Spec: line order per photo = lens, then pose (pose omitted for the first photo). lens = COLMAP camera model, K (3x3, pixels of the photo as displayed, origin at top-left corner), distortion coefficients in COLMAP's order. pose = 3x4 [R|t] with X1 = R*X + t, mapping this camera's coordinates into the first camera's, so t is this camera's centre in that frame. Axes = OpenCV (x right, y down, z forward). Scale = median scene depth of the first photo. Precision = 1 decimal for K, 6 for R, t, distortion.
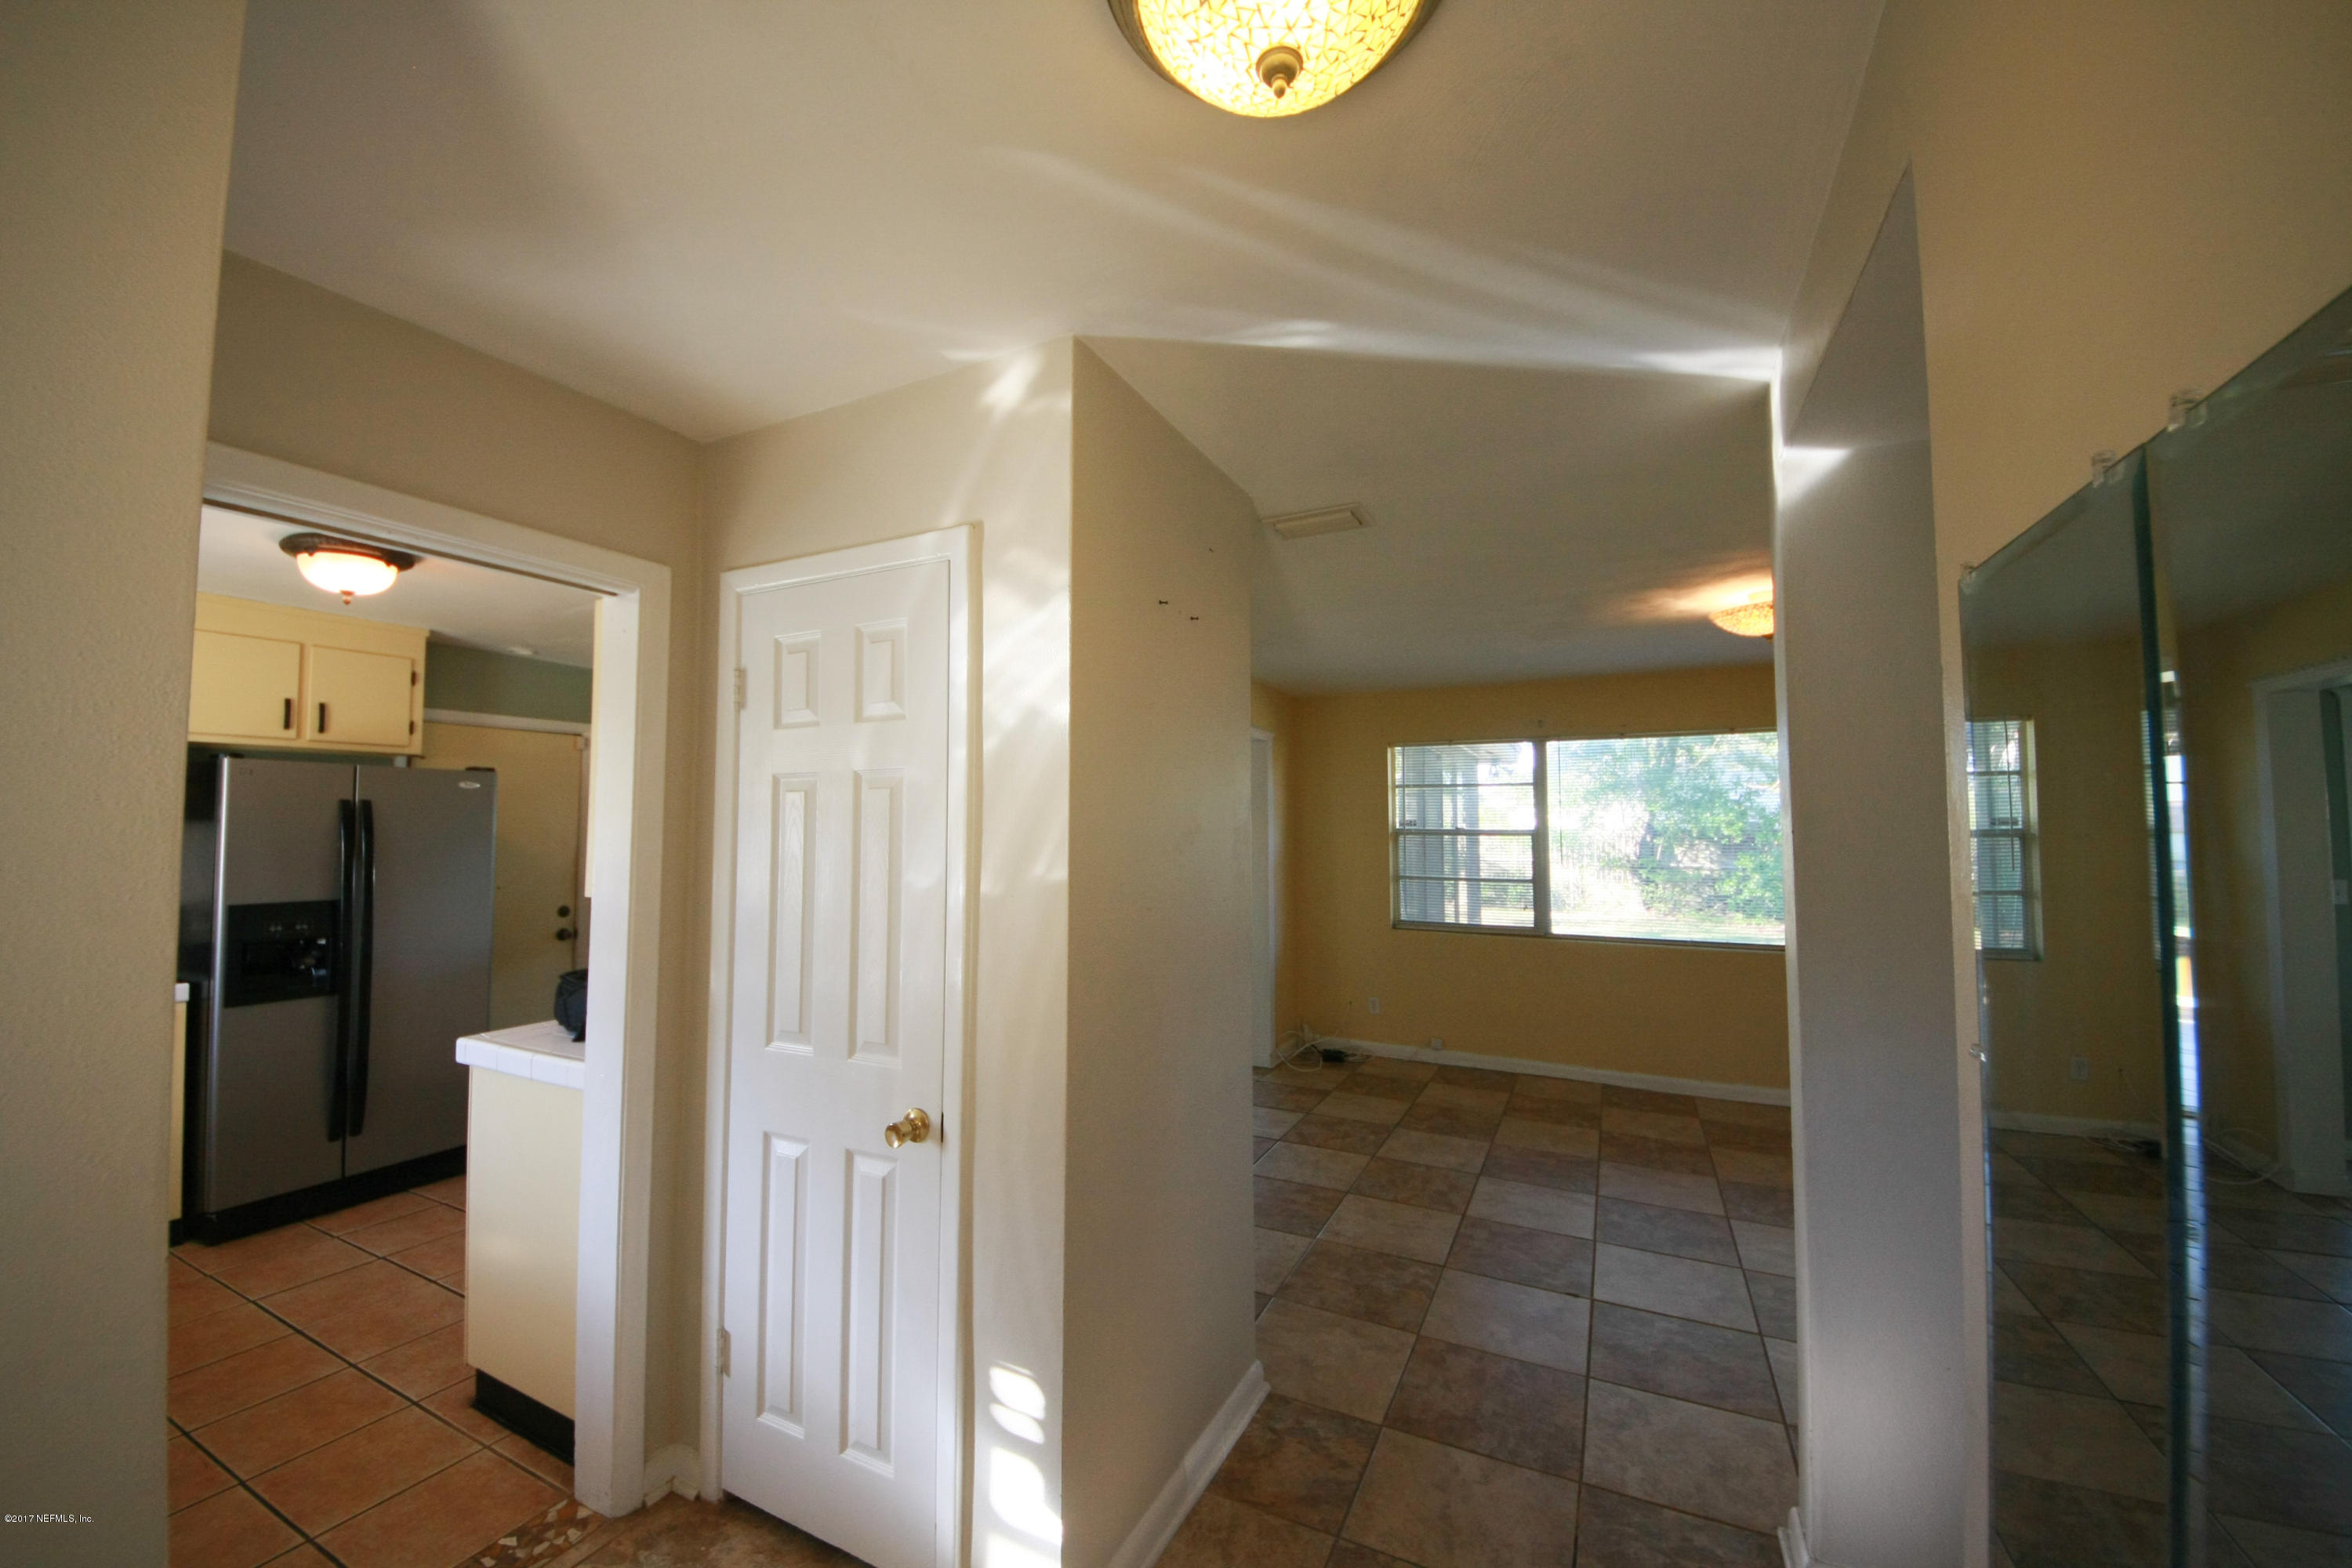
lens RADIAL K [[885.5, 0, 1165.3], [0, 885.5, 783.3], [0, 0, 1]] dist [0.052204, -0.039331]
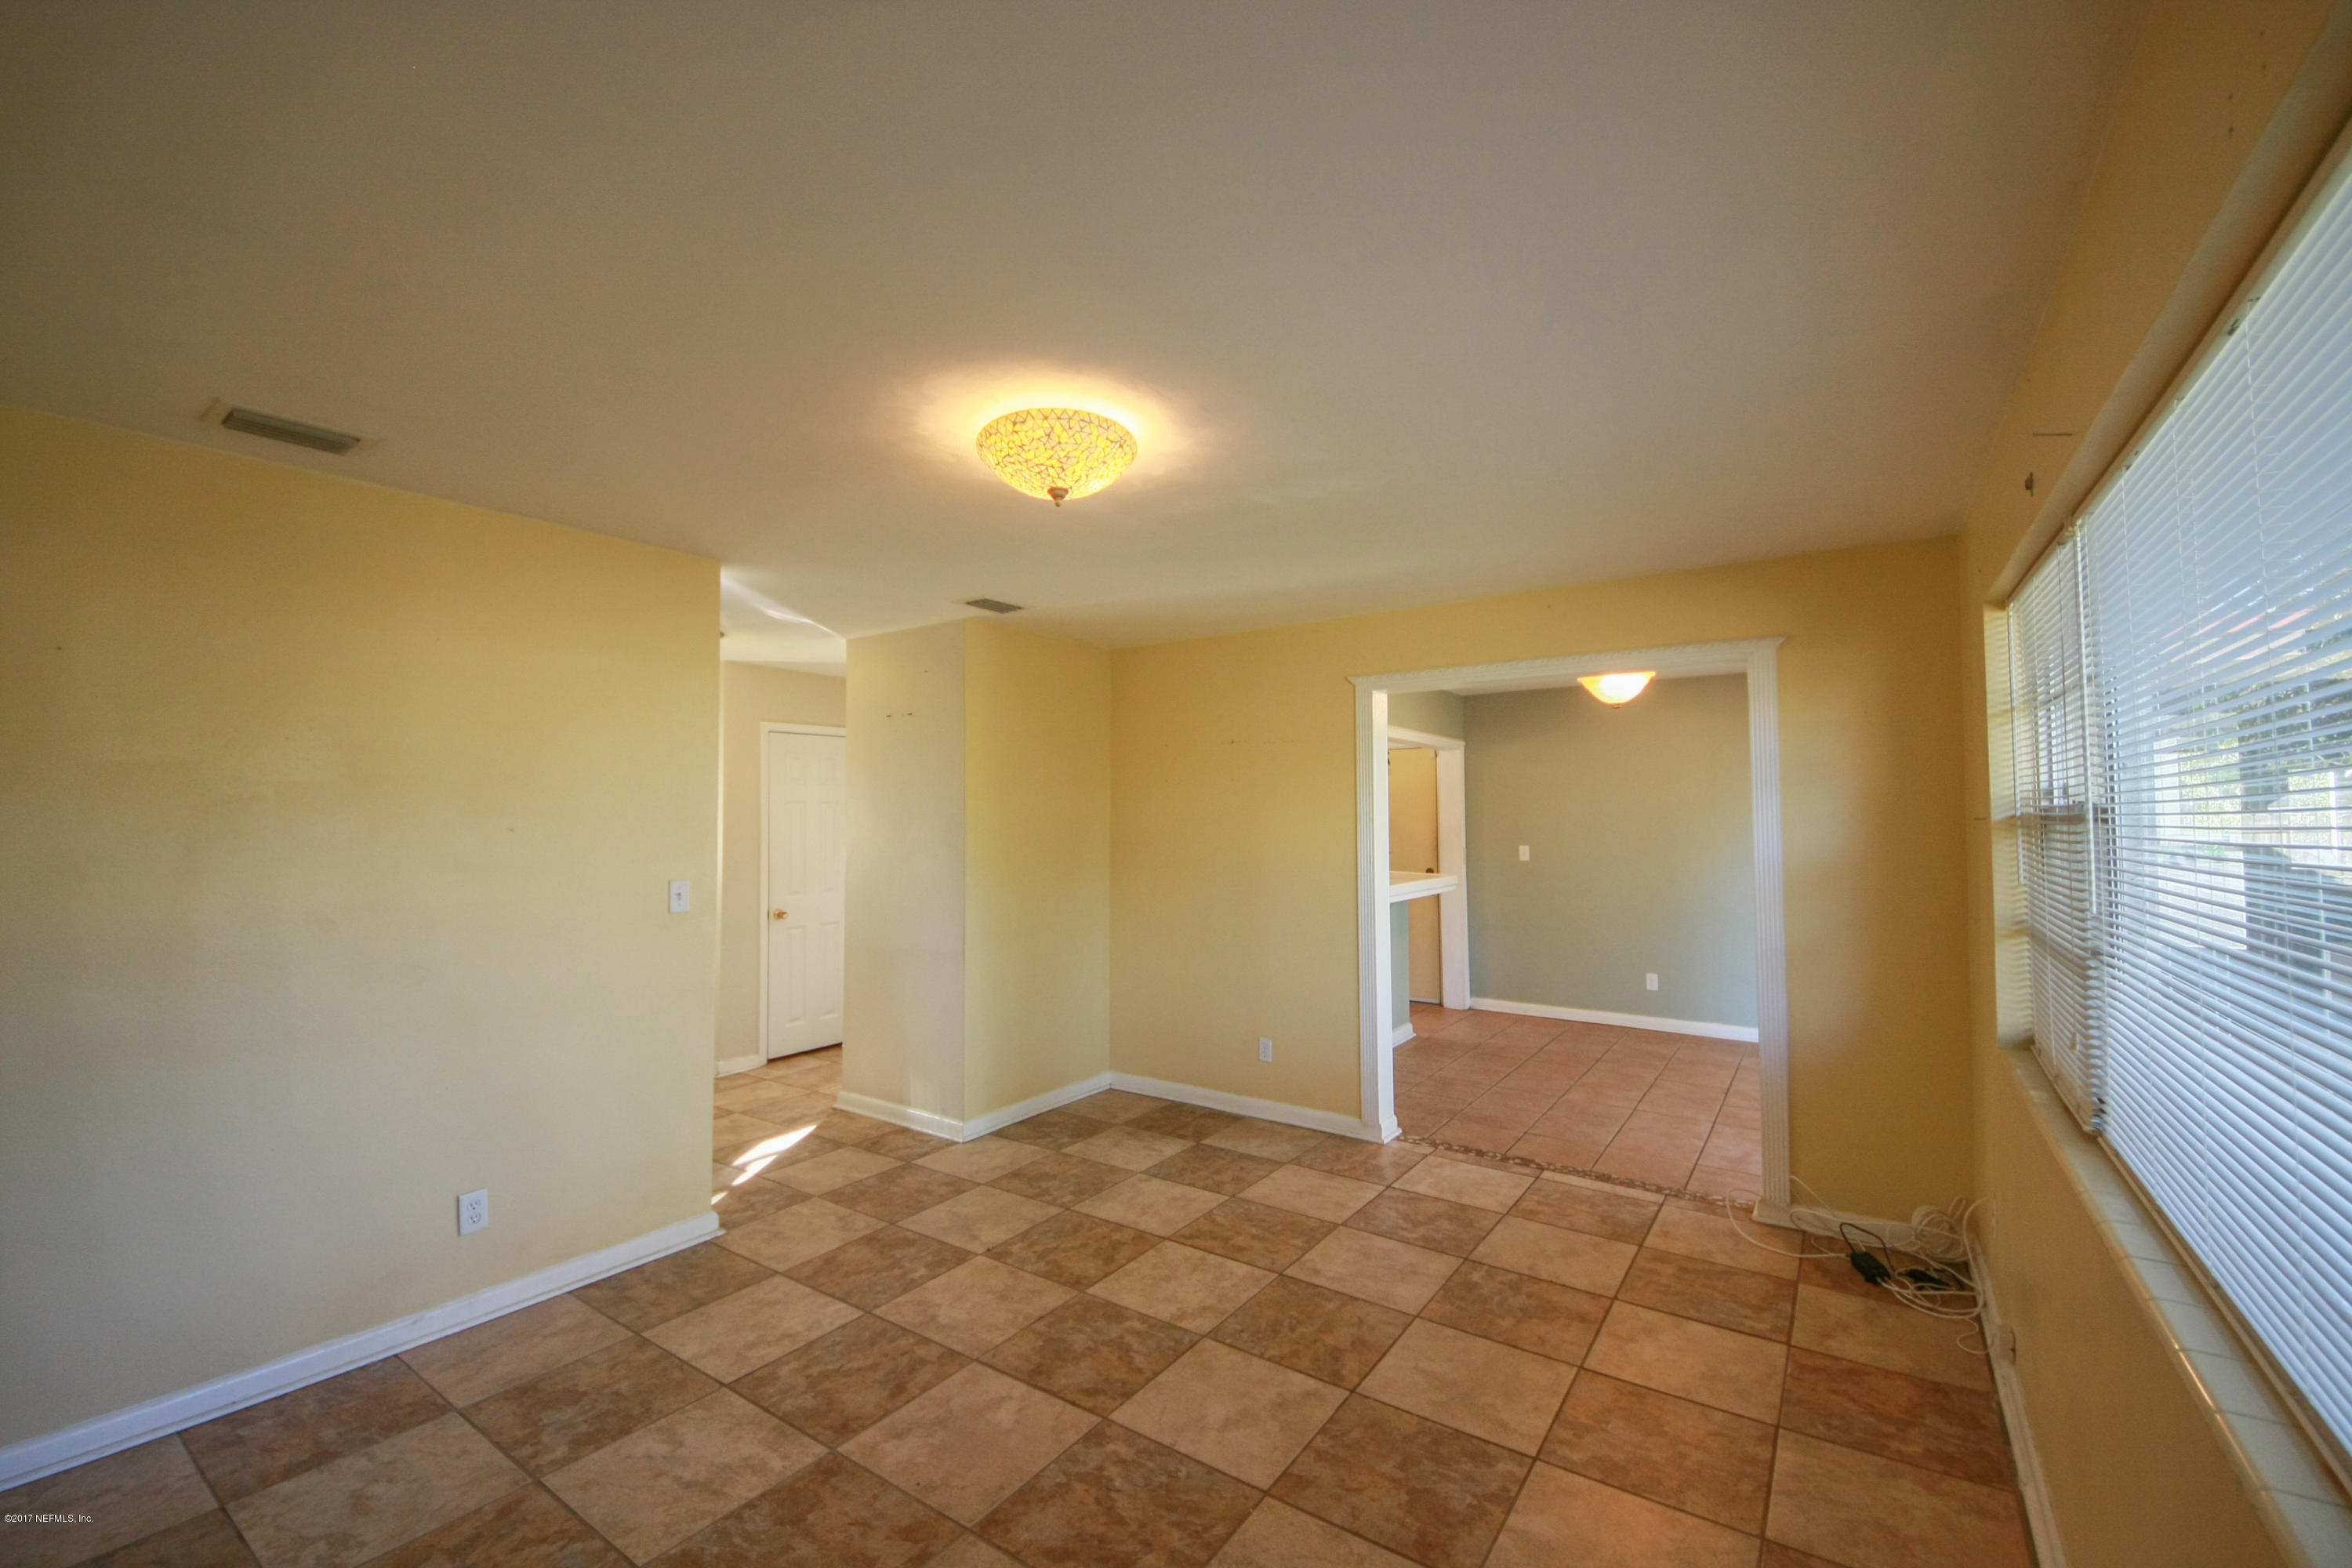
lens RADIAL K [[980.9, 0, 1166.9], [0, 980.9, 789.1], [0, 0, 1]] dist [0.000357, -0.000081]
pose [[-0.155920, -0.029148, -0.987339, 1.074527], [0.058025, 0.997568, -0.038614, 0.053212], [0.986064, -0.063311, -0.153850, 0.959300]]
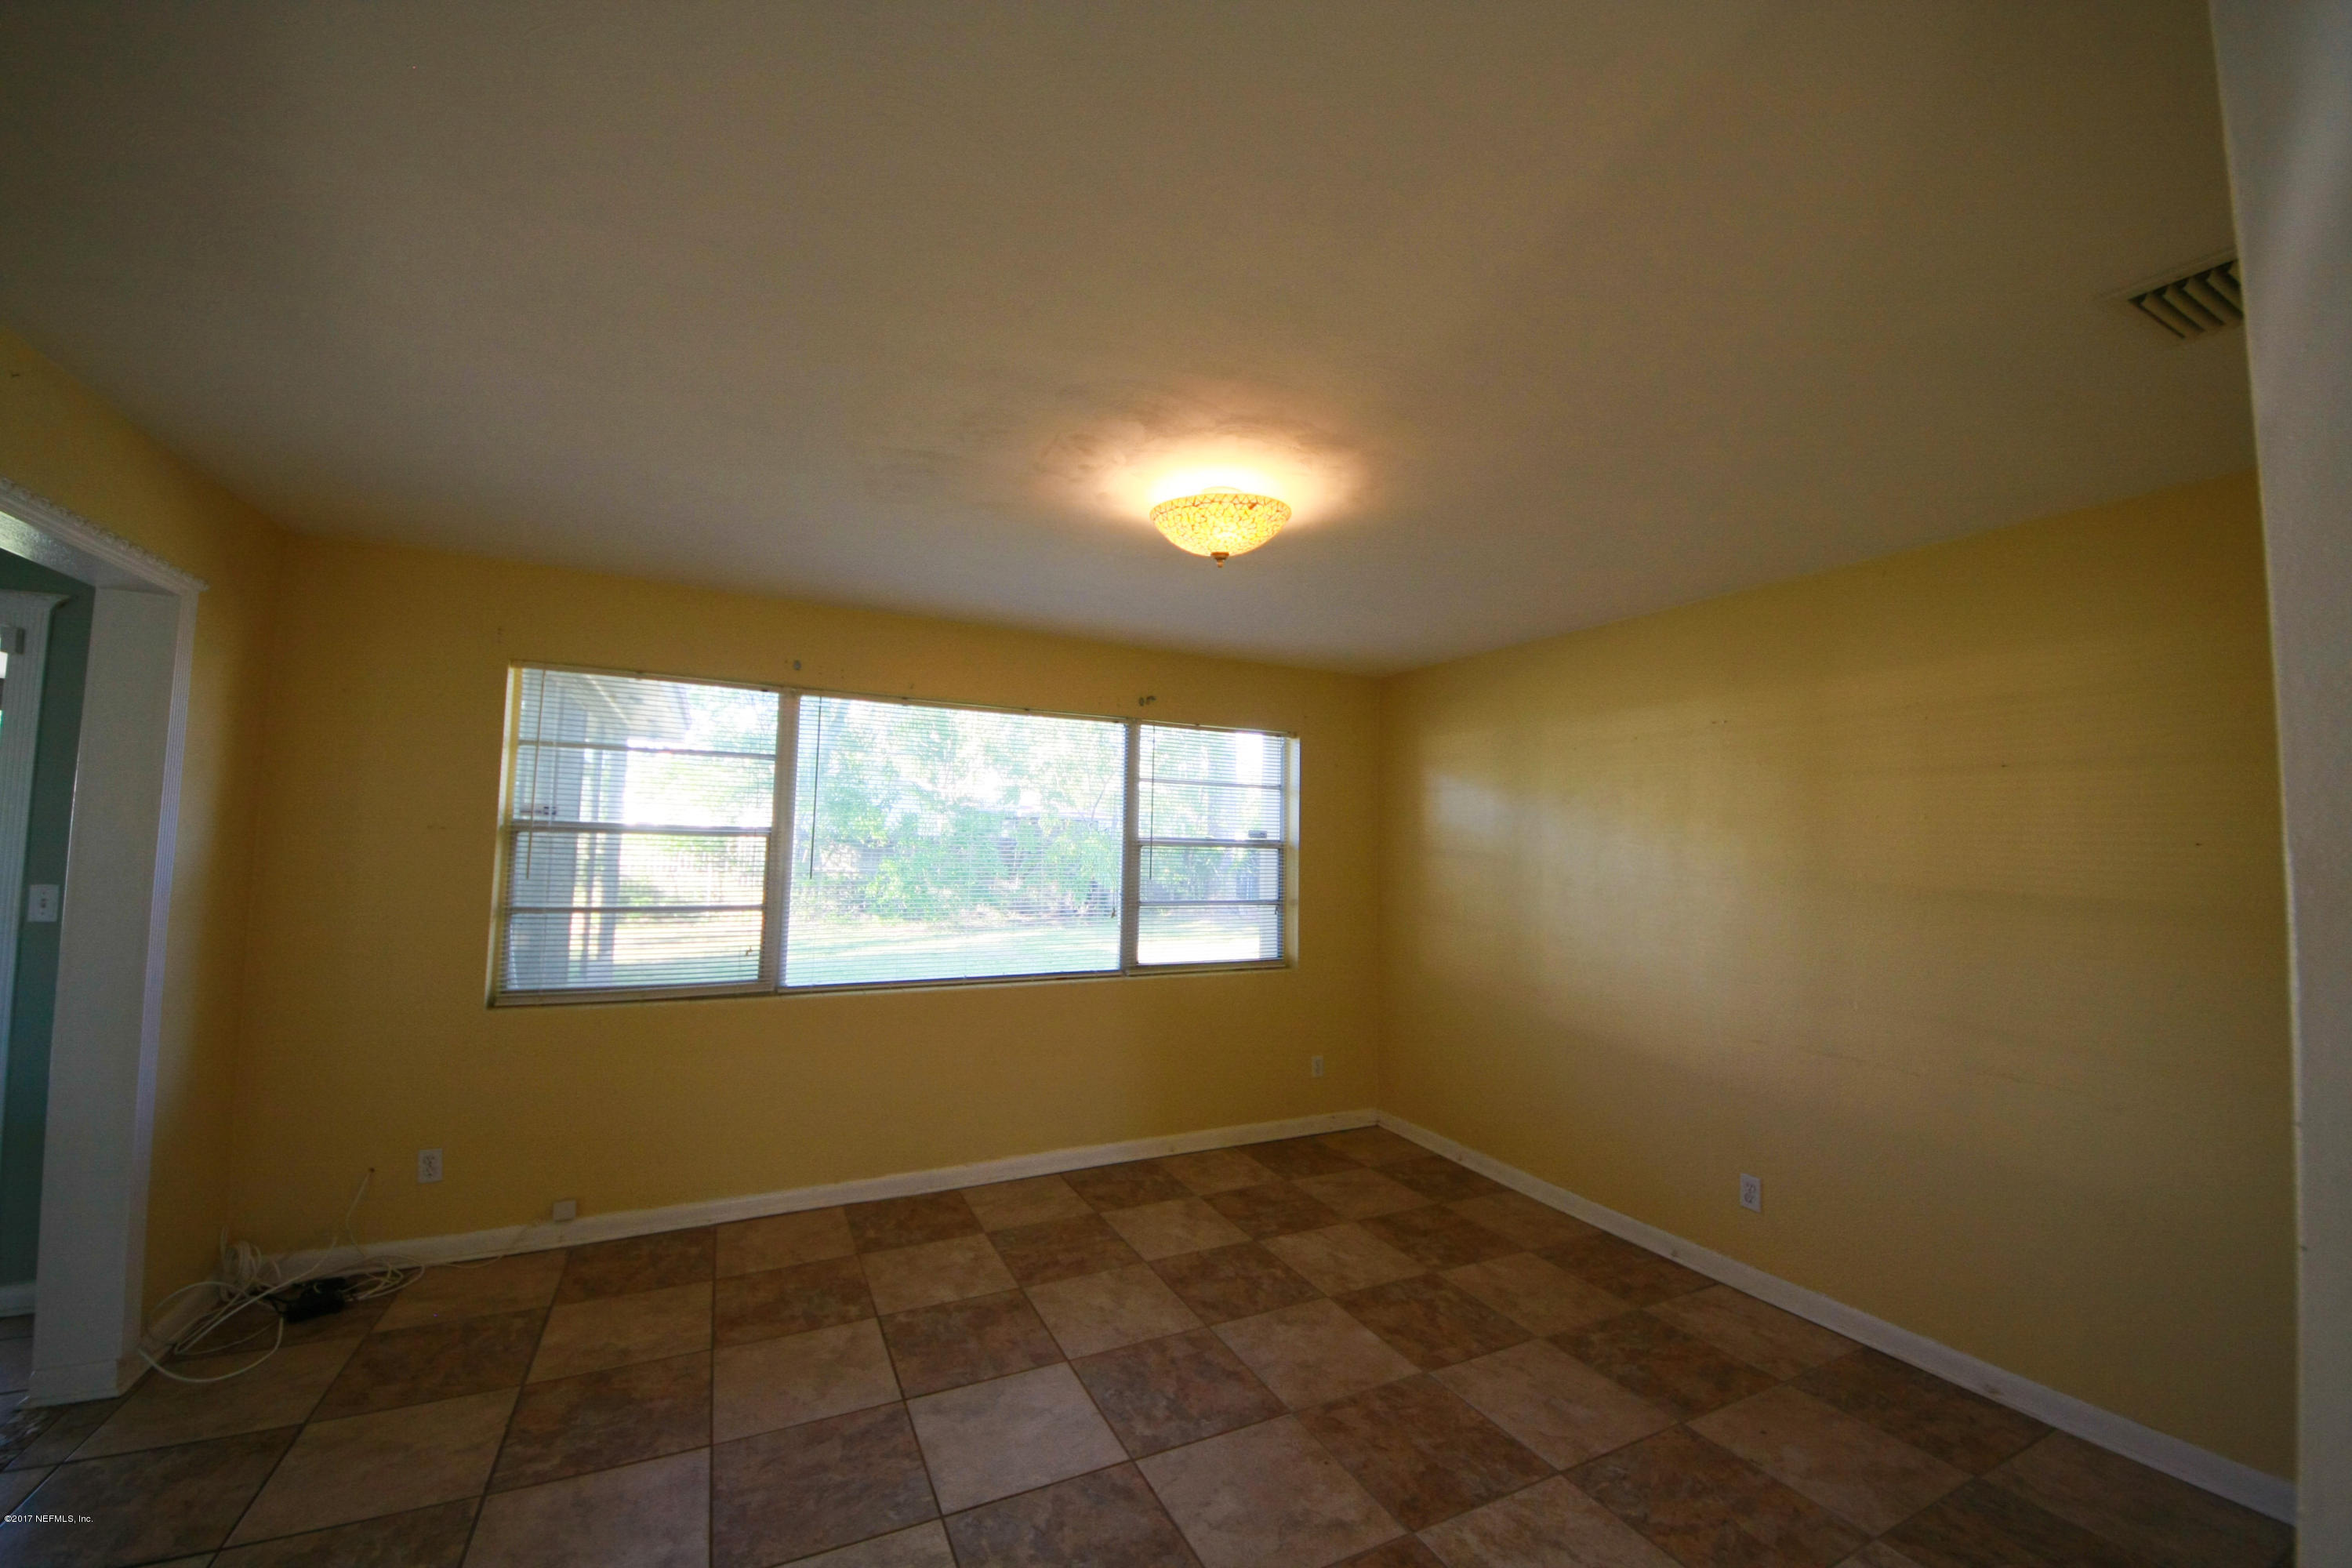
lens RADIAL K [[885.5, 0, 1165.3], [0, 885.5, 783.3], [0, 0, 1]] dist [0.052204, -0.039331]
pose [[0.608756, 0.068516, 0.790393, 0.096395], [-0.066964, 0.997146, -0.034863, 0.031021], [-0.790526, -0.031705, 0.611607, 0.503221]]
